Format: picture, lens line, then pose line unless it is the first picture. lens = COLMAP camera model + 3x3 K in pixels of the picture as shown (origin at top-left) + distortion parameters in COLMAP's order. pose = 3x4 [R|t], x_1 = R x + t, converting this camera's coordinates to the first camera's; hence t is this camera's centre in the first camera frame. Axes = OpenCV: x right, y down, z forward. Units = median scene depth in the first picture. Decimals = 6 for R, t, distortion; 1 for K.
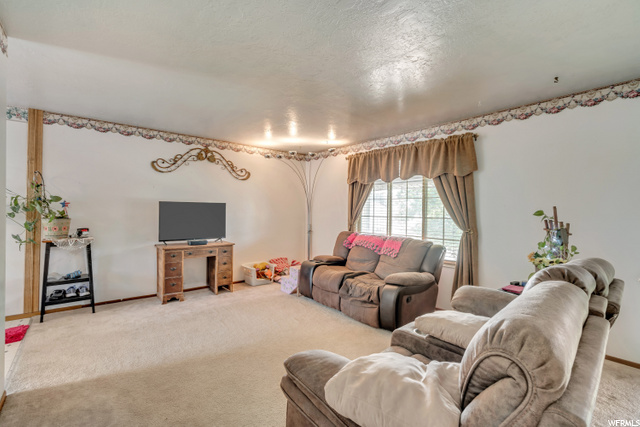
lens RADIAL K [[295.3, 0, 315.7], [0, 295.3, 213.8], [0, 0, 1]] dist [0.002678, 0.000461]
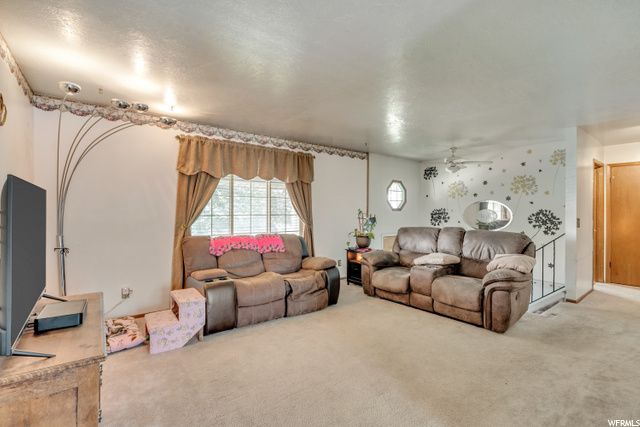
lens RADIAL K [[295.3, 0, 317.8], [0, 295.3, 214.8], [0, 0, 1]] dist [0.002678, 0.000461]
pose [[0.028309, -0.016569, 0.999462, -0.775371], [0.017295, 0.999721, 0.016084, -0.002720], [-0.999450, 0.016830, 0.028588, 0.805913]]
